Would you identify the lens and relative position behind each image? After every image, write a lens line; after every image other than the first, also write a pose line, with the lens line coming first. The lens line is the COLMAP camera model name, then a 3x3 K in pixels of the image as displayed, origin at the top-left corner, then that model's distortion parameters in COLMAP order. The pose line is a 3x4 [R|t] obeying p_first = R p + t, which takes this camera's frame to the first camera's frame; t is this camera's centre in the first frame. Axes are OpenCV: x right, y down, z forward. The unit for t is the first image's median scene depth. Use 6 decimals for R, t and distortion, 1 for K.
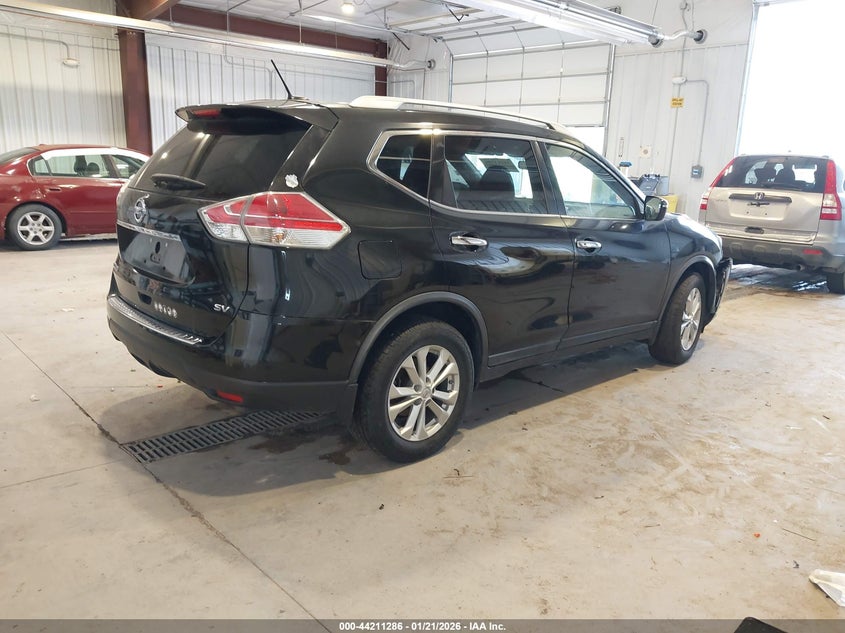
lens RADIAL K [[709.8, 0, 443.1], [0, 709.8, 297.6], [0, 0, 1]] dist [-0.008113, -0.008698]
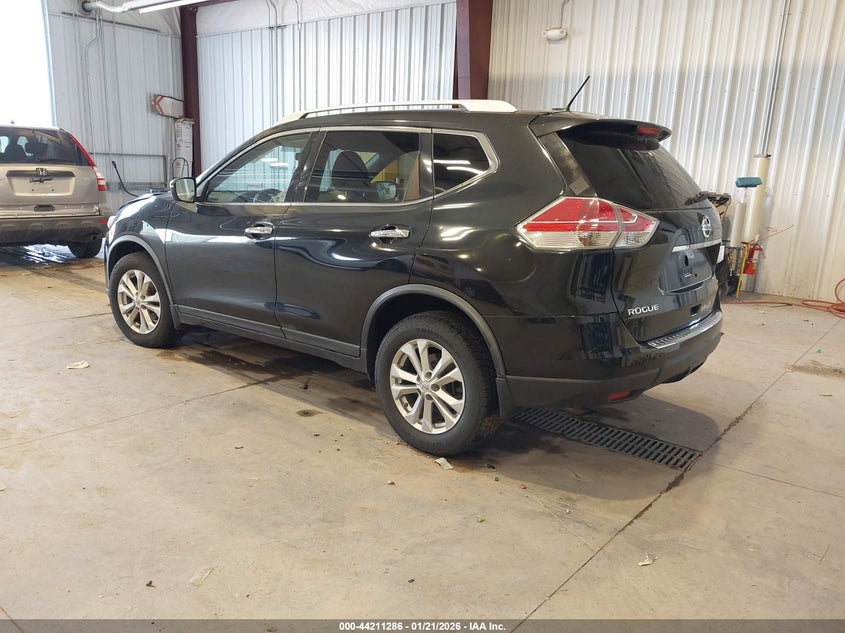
lens RADIAL K [[656.4, 0, 422.5], [0, 656.4, 316.5], [0, 0, 1]] dist [0.000301, 0.001019]
pose [[-0.133748, -0.267170, 0.954323, -0.946465], [0.145983, 0.947158, 0.285624, -0.243968], [-0.980204, 0.177516, -0.087678, 1.078508]]
